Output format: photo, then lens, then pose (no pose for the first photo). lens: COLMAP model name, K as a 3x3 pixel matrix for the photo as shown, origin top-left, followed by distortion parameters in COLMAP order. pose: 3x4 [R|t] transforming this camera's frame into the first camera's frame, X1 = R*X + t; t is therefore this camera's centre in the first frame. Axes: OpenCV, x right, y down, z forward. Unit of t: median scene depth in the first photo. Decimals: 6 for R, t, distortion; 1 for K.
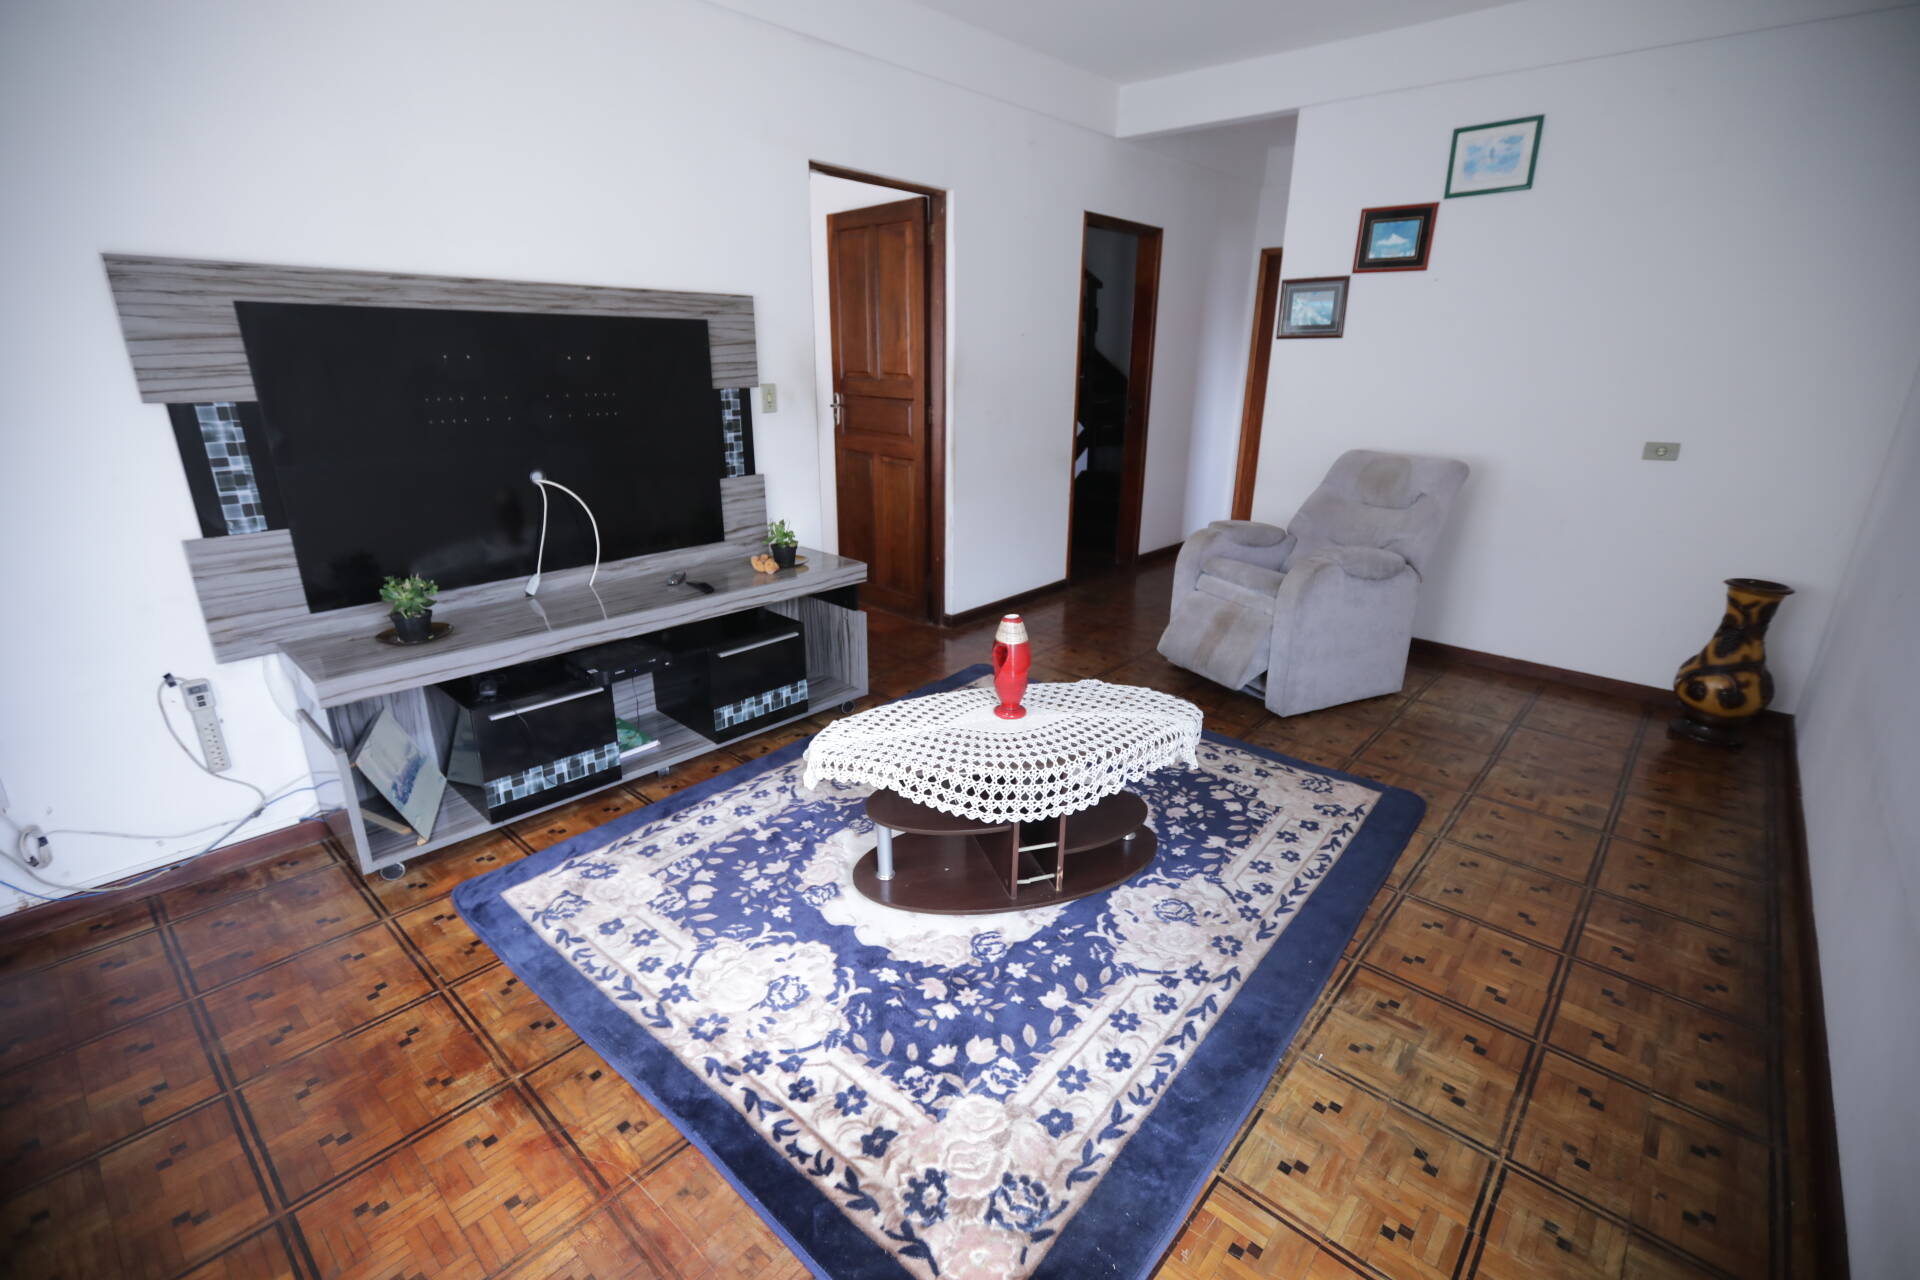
lens RADIAL K [[859.1, 0, 954.4], [0, 859.1, 645.0], [0, 0, 1]] dist [0.000801, -0.000006]
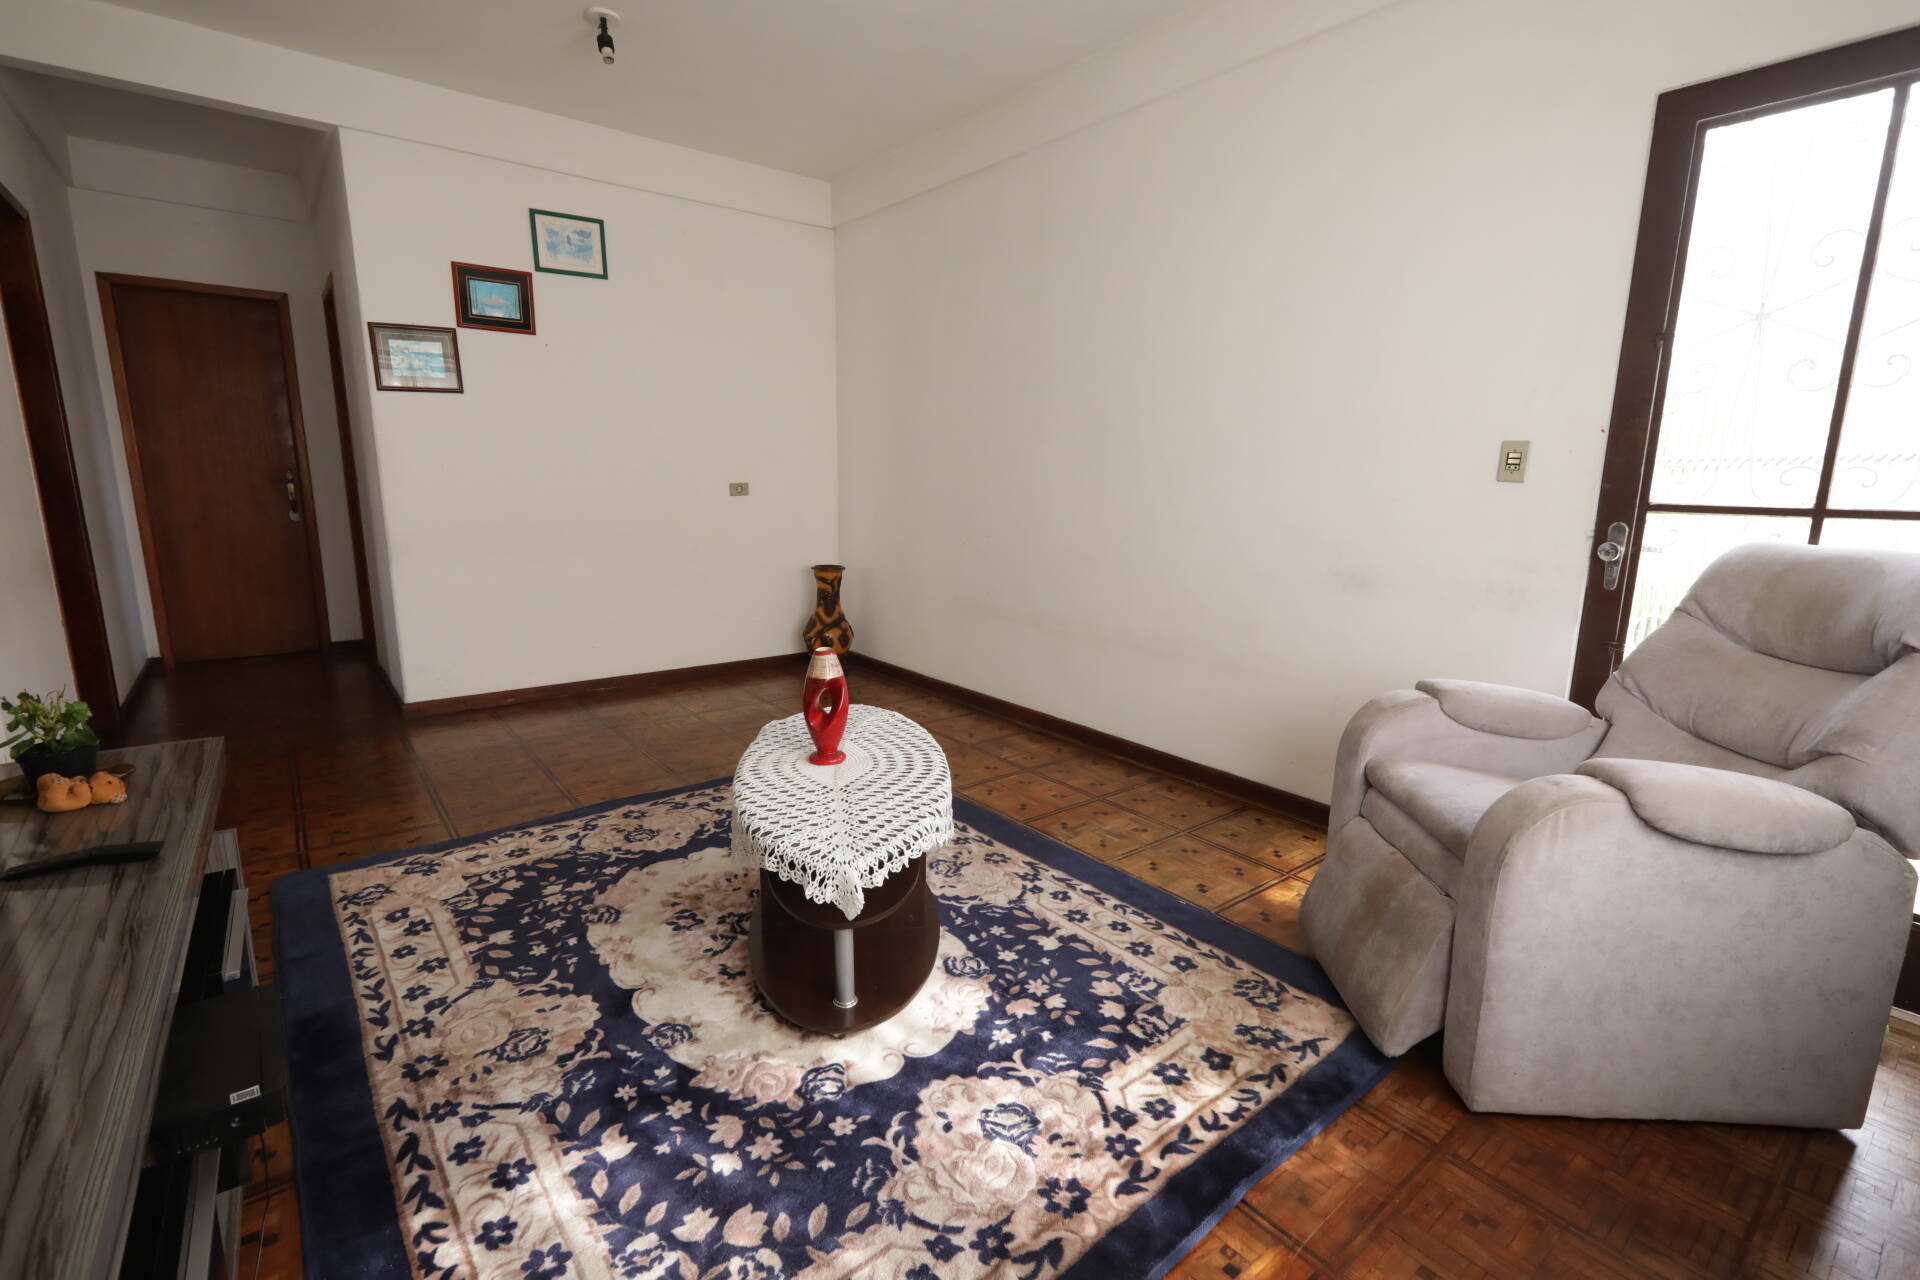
lens RADIAL K [[859.1, 0, 954.4], [0, 859.1, 645.0], [0, 0, 1]] dist [0.000801, -0.000006]
pose [[0.171538, -0.205169, 0.963577, -0.873409], [0.299251, 0.942712, 0.147453, -0.151226], [-0.938629, 0.263058, 0.223108, 0.733263]]
